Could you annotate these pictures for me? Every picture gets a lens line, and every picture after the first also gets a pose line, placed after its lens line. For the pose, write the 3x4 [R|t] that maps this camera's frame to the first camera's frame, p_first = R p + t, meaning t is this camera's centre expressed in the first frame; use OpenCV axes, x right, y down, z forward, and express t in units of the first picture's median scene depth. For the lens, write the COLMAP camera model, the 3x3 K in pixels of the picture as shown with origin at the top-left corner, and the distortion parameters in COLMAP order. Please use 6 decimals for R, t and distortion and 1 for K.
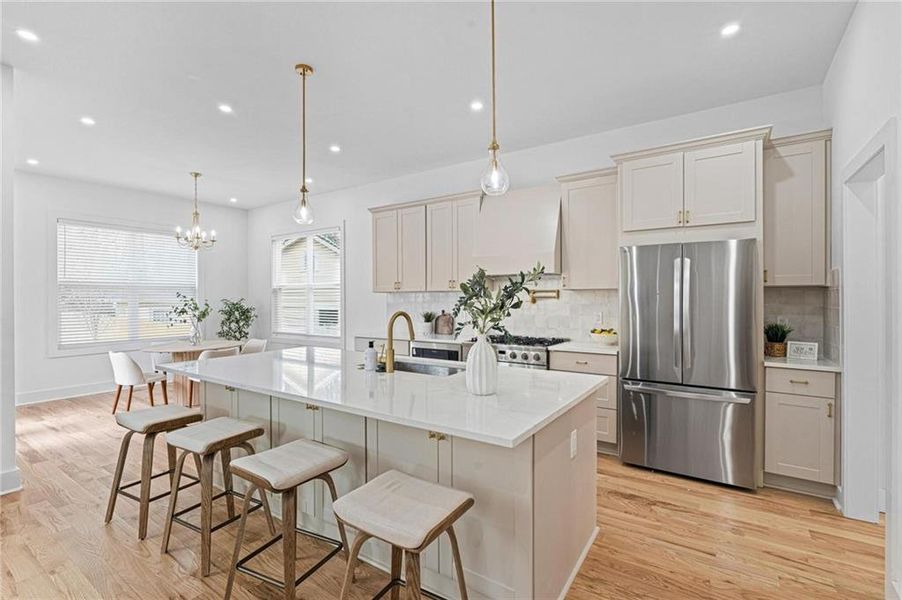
lens RADIAL K [[402.0, 0, 458.0], [0, 402.0, 298.0], [0, 0, 1]] dist [-0.009341, -0.000271]
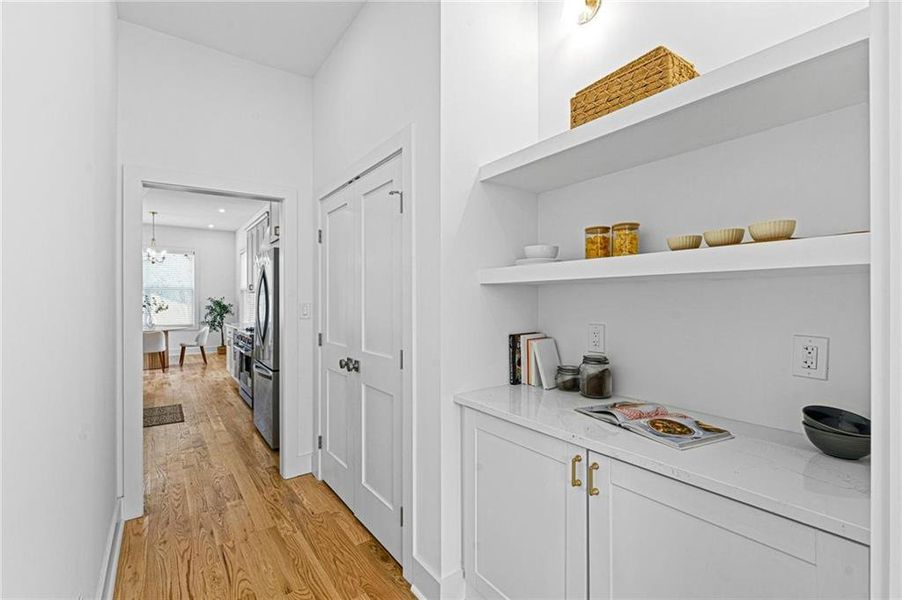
lens RADIAL K [[402.0, 0, 445.4], [0, 402.0, 297.4], [0, 0, 1]] dist [-0.009341, -0.000271]
pose [[0.929554, -0.004036, -0.368664, 0.904233], [0.003426, 0.999991, -0.002309, 0.009093], [0.368670, 0.000884, 0.929560, 0.031522]]
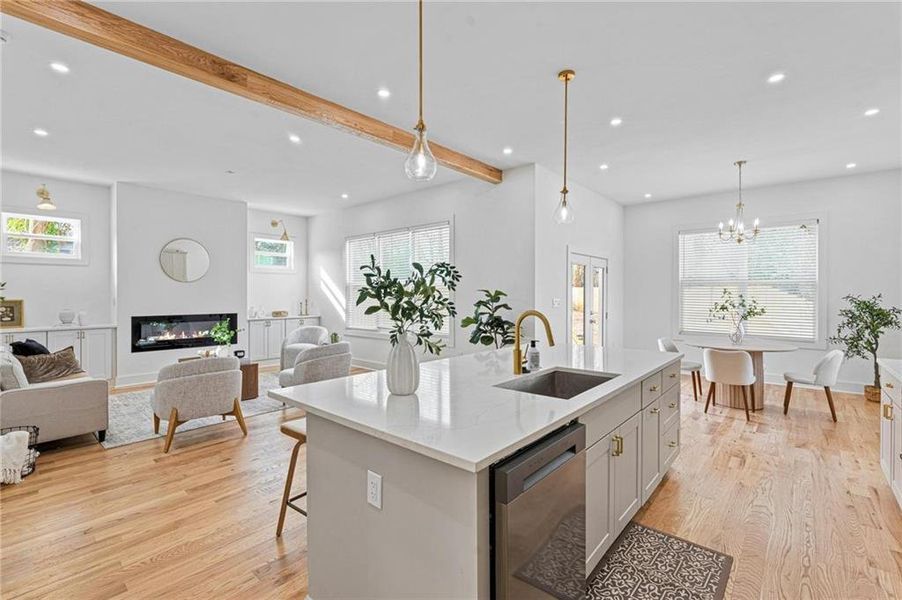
lens RADIAL K [[402.0, 0, 451.0], [0, 402.0, 292.7], [0, 0, 1]] dist [-0.009341, -0.000271]
pose [[-0.140549, 0.001006, -0.990073, 0.381051], [-0.003028, 0.999994, 0.001446, -0.003325], [0.990069, 0.003201, -0.140545, 0.472323]]
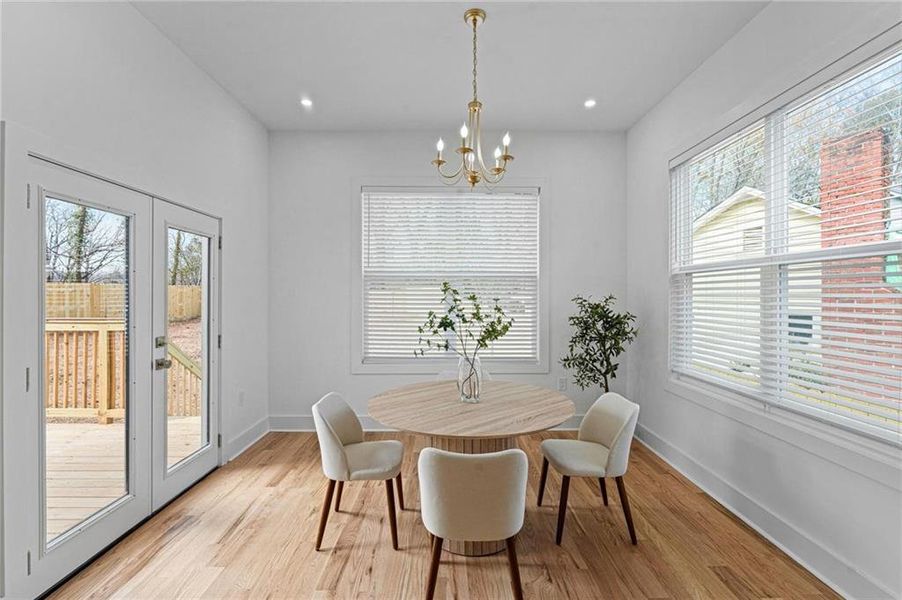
lens RADIAL K [[402.0, 0, 448.6], [0, 402.0, 297.7], [0, 0, 1]] dist [-0.009341, -0.000271]
pose [[0.549996, 0.007168, -0.835136, -0.306221], [-0.003366, 0.999974, 0.006366, 0.001250], [0.835160, -0.000690, 0.550006, 0.750567]]
